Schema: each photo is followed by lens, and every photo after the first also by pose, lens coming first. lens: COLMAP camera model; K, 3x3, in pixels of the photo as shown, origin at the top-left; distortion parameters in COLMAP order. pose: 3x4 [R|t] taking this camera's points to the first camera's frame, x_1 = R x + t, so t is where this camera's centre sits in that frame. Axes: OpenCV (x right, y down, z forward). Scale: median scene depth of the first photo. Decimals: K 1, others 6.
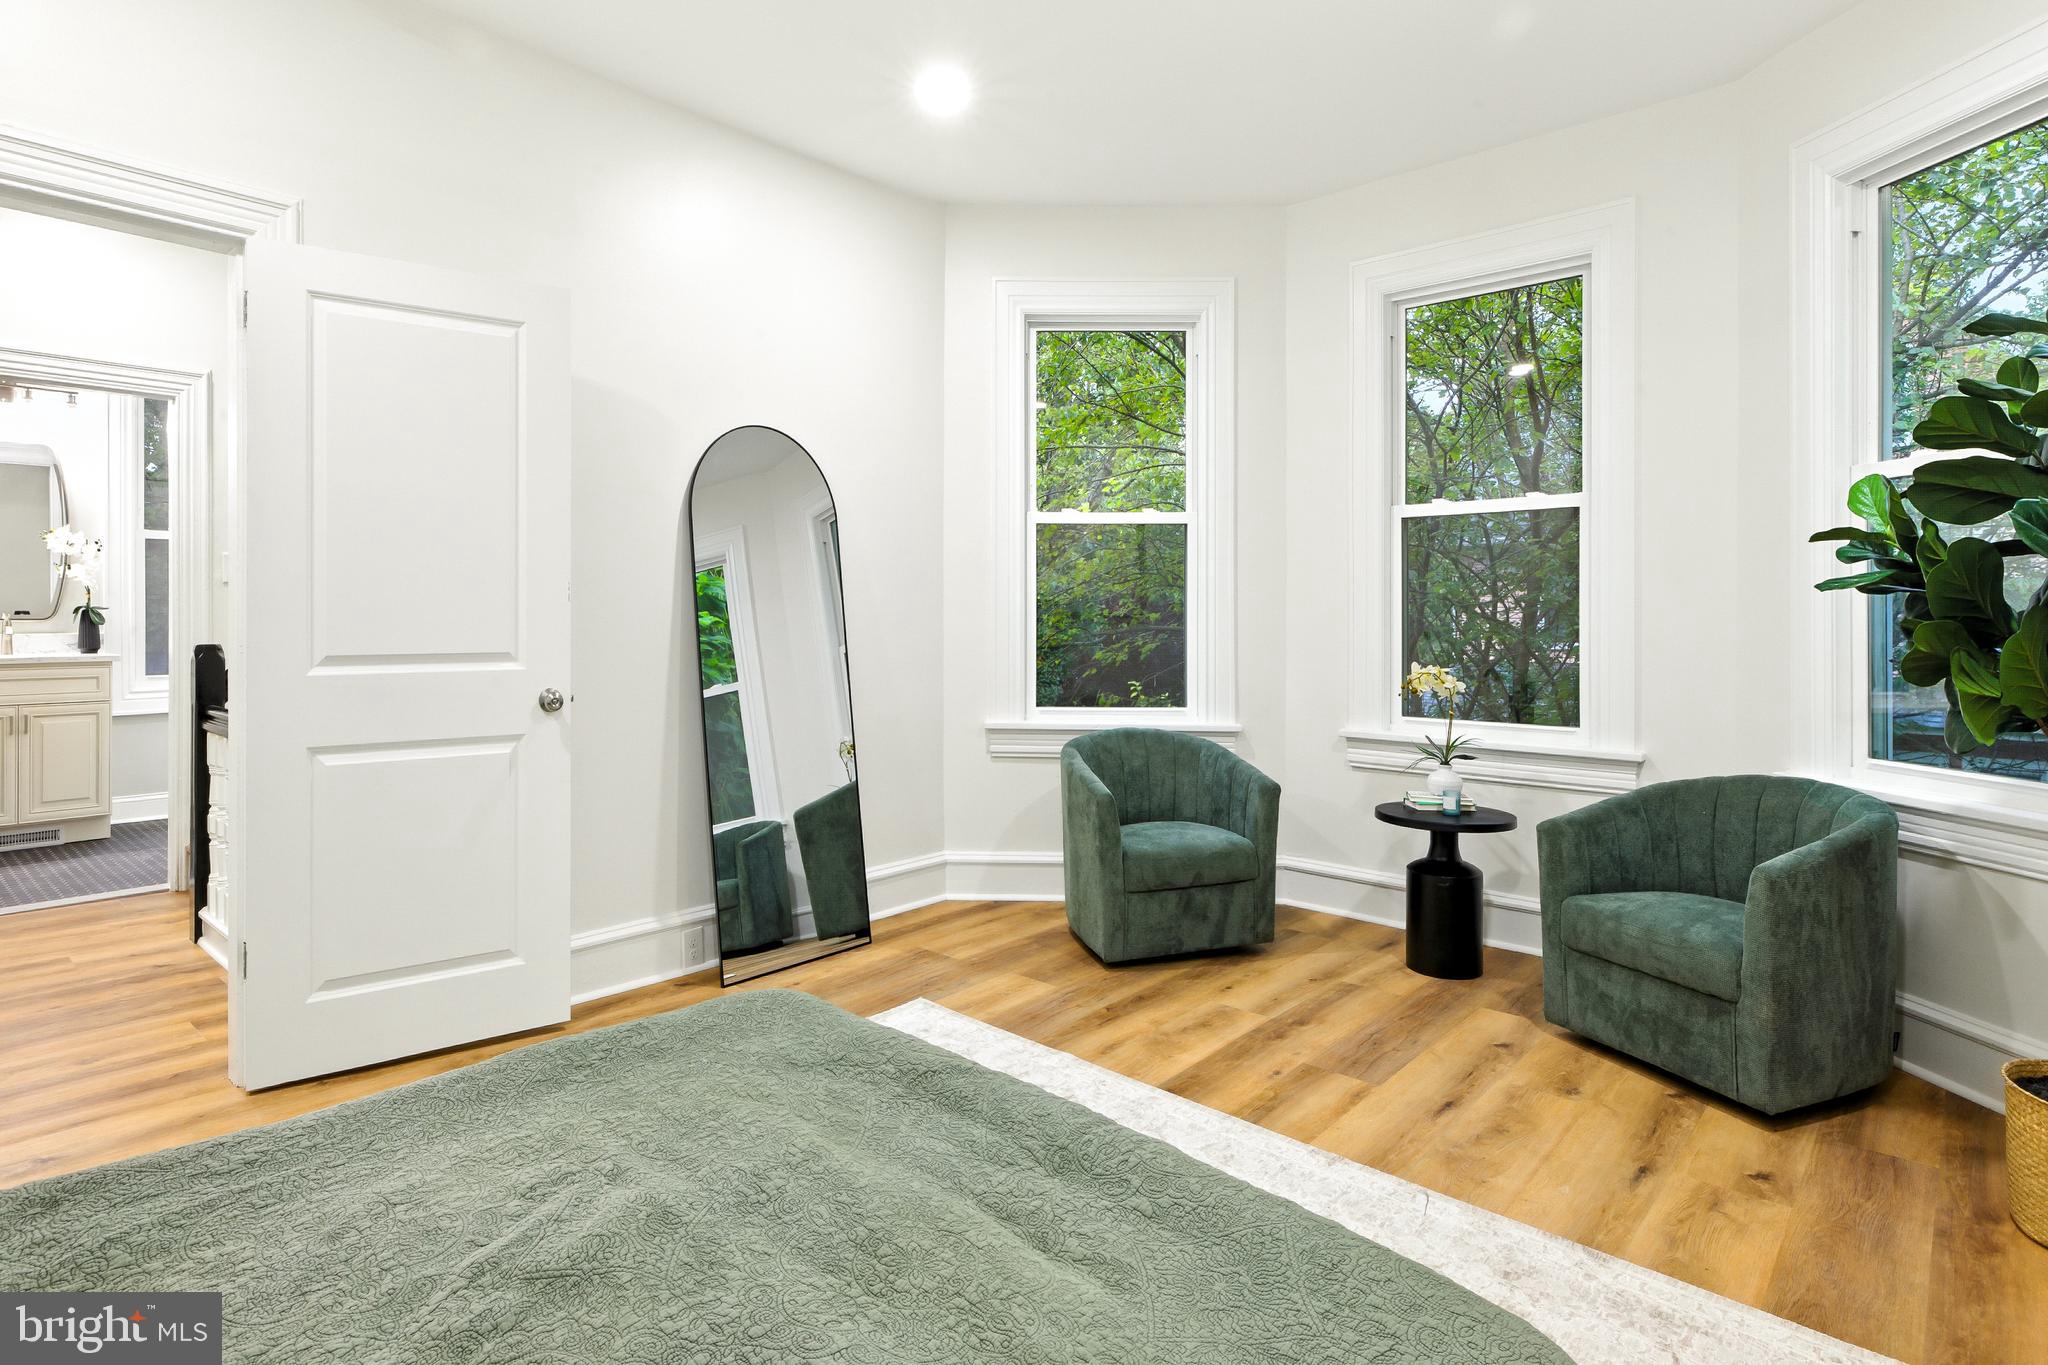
lens RADIAL K [[1035.9, 0, 1019.0], [0, 1035.9, 631.9], [0, 0, 1]] dist [-0.022346, 0.000683]
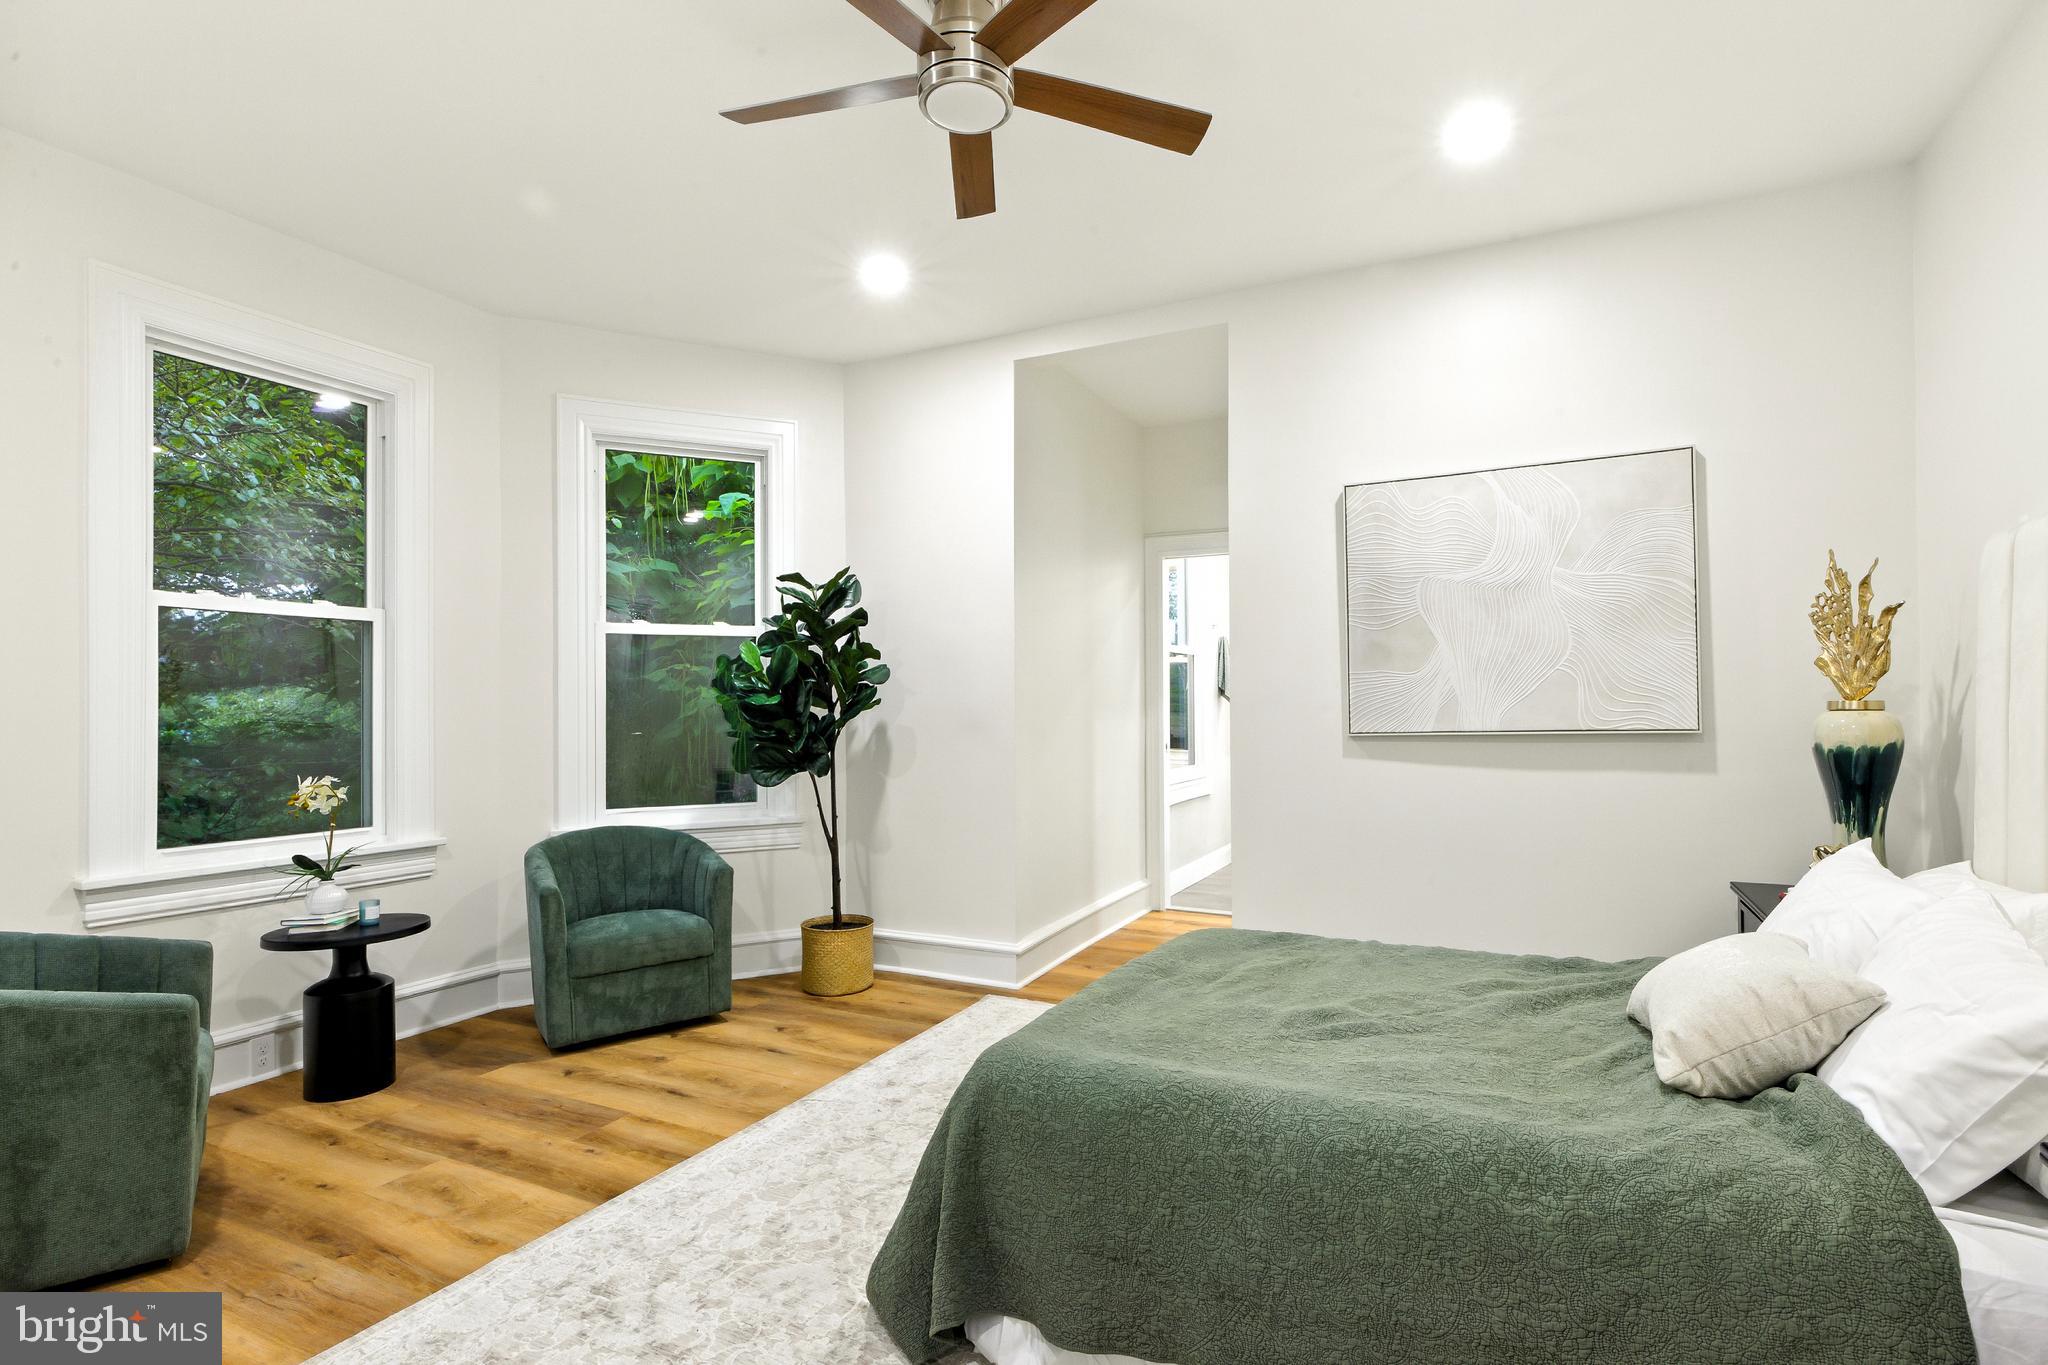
lens RADIAL K [[950.2, 0, 1057.6], [0, 950.2, 686.9], [0, 0, 1]] dist [-0.000674, -0.000342]
pose [[-0.294667, 0.025266, 0.955266, -0.724532], [0.014619, 0.999653, -0.021931, -0.025298], [-0.955488, 0.007502, -0.294934, 0.692727]]
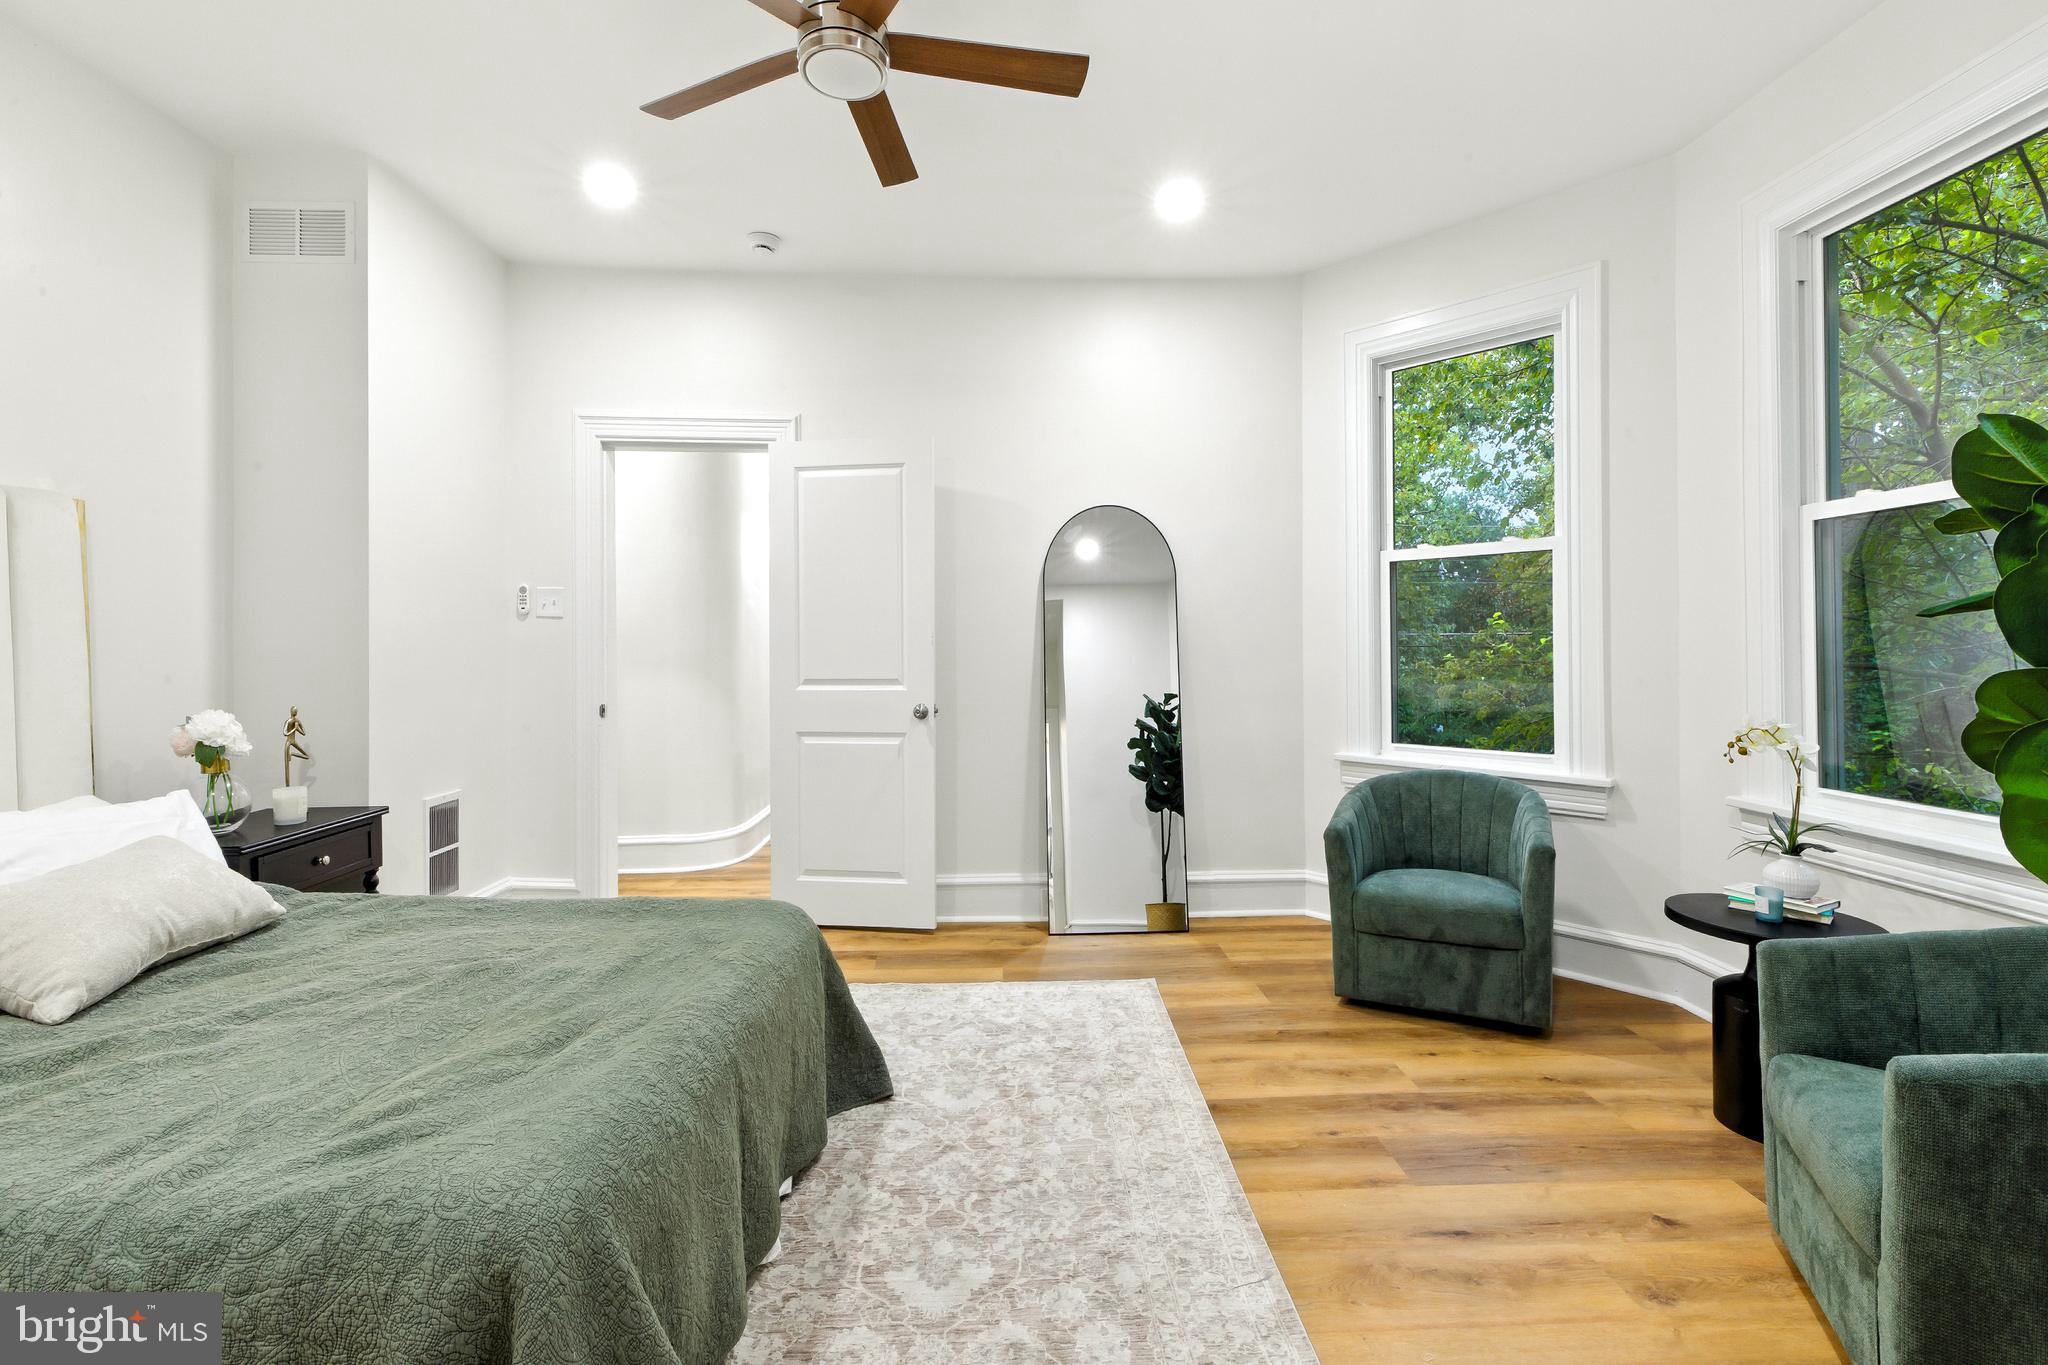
lens RADIAL K [[917.8, 0, 1024.8], [0, 917.8, 643.6], [0, 0, 1]] dist [-0.000722, -0.000237]
pose [[0.709780, 0.000048, -0.704423, 0.552393], [-0.004529, 0.999980, -0.004495, -0.025385], [0.704409, 0.006380, 0.709766, 0.147948]]
